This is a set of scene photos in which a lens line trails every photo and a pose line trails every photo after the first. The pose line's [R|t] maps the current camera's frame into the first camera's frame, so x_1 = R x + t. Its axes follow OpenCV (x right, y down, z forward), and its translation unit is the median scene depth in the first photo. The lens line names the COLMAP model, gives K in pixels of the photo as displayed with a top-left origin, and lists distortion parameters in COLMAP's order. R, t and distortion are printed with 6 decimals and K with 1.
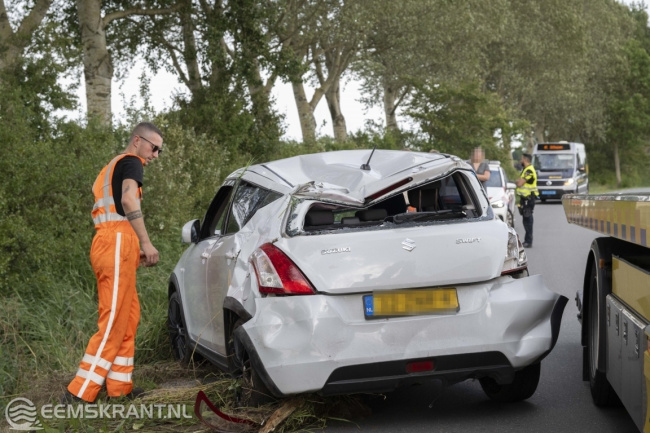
lens RADIAL K [[1213.2, 0, 327.0], [0, 1213.2, 214.9], [0, 0, 1]] dist [0.014046, 0.000000]
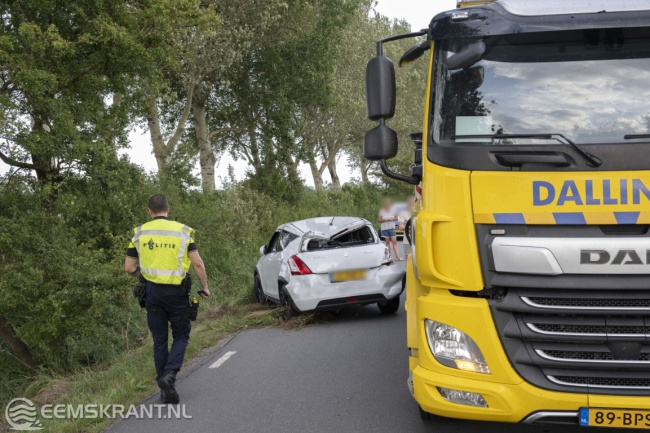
lens RADIAL K [[693.4, 0, 321.4], [0, 693.4, 218.7], [0, 0, 1]] dist [-0.011443, 0.000000]
pose [[0.999397, -0.030968, -0.015725, 0.010592], [0.030725, 0.999408, -0.015475, -0.008760], [0.016195, 0.014982, 0.999757, -0.144238]]
